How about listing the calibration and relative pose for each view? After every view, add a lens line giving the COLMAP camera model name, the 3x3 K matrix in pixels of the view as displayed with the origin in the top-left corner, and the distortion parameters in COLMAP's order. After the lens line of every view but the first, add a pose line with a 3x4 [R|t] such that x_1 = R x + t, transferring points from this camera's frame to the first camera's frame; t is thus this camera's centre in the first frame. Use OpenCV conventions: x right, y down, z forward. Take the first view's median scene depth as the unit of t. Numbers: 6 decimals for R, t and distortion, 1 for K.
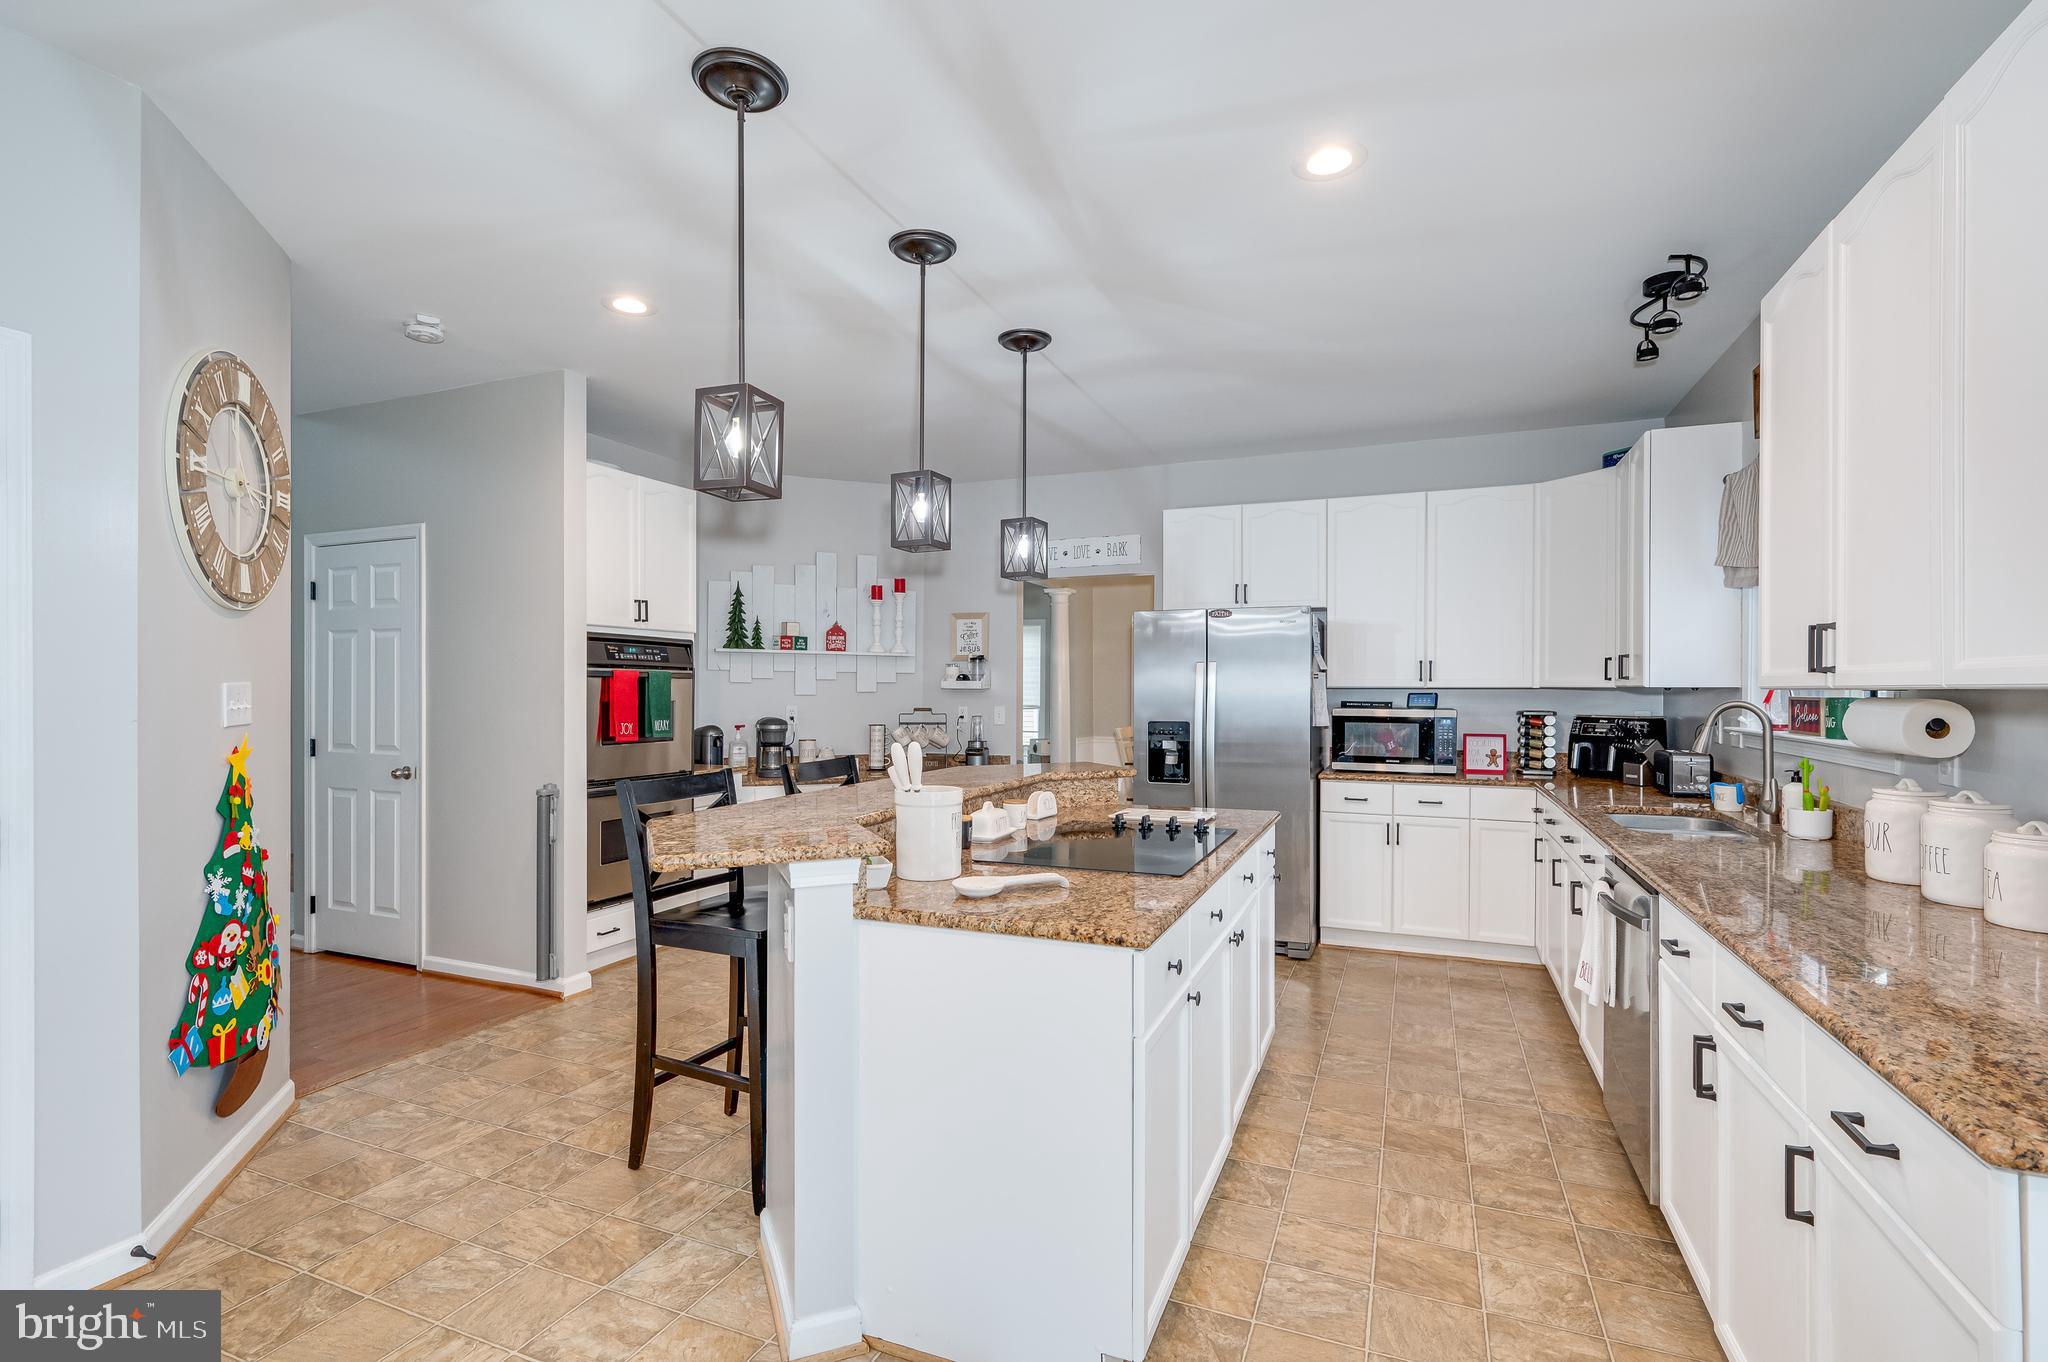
lens RADIAL K [[923.6, 0, 1029.4], [0, 923.6, 684.5], [0, 0, 1]] dist [0.000615, 0.000029]
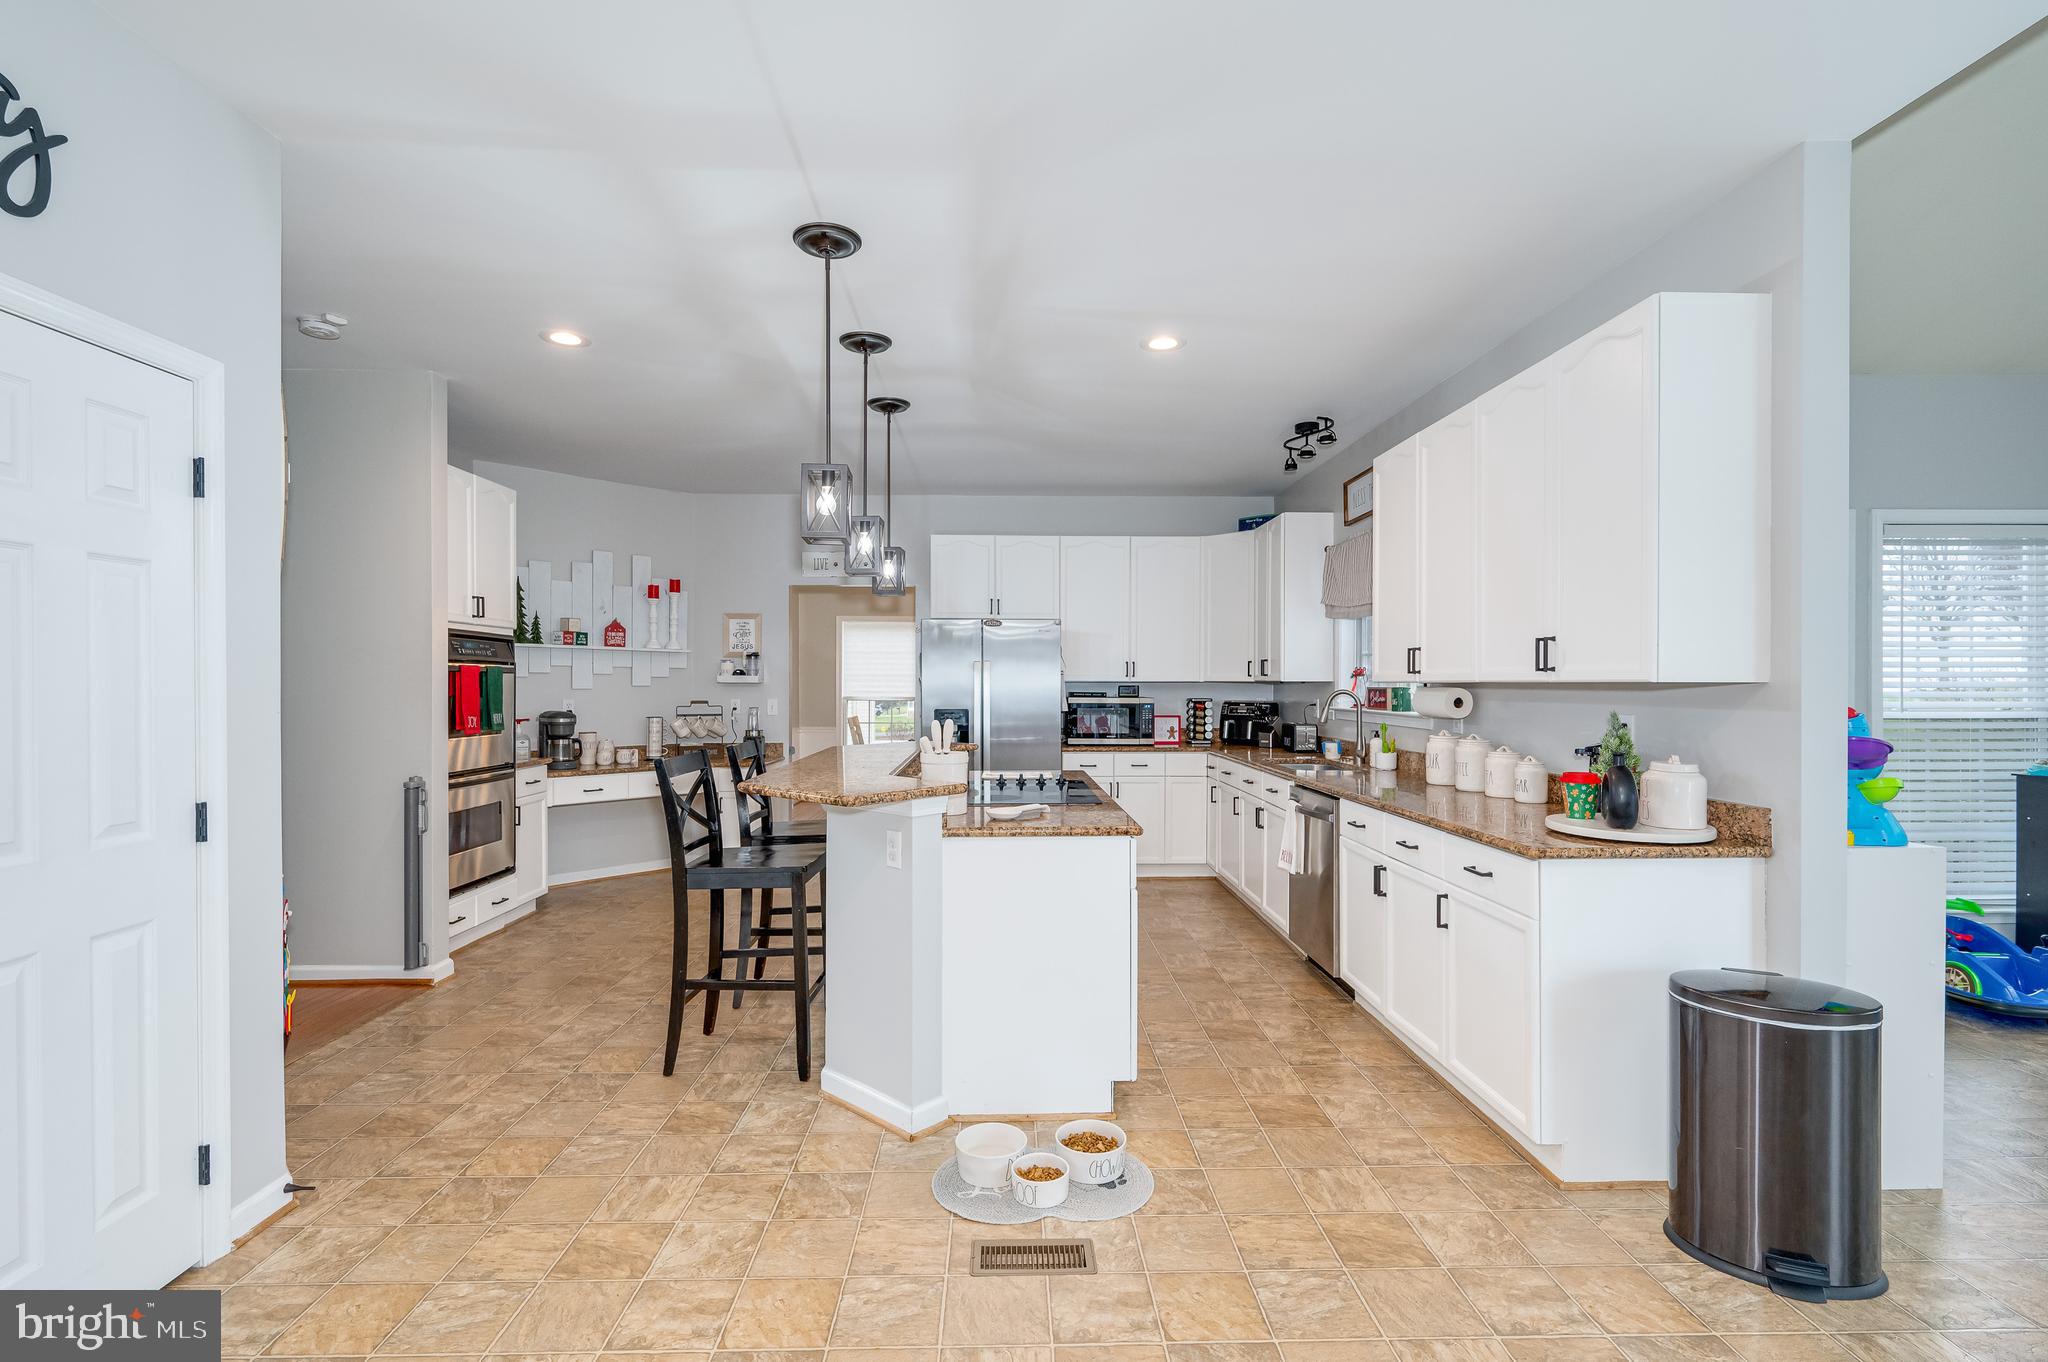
lens RADIAL K [[895.9, 0, 1027.0], [0, 895.9, 678.3], [0, 0, 1]] dist [-0.002697, 0.001340]
pose [[0.916043, 0.001078, 0.401078, -0.315954], [-0.001059, 0.999999, -0.000268, -0.001364], [-0.401078, -0.000179, 0.916044, -0.186579]]
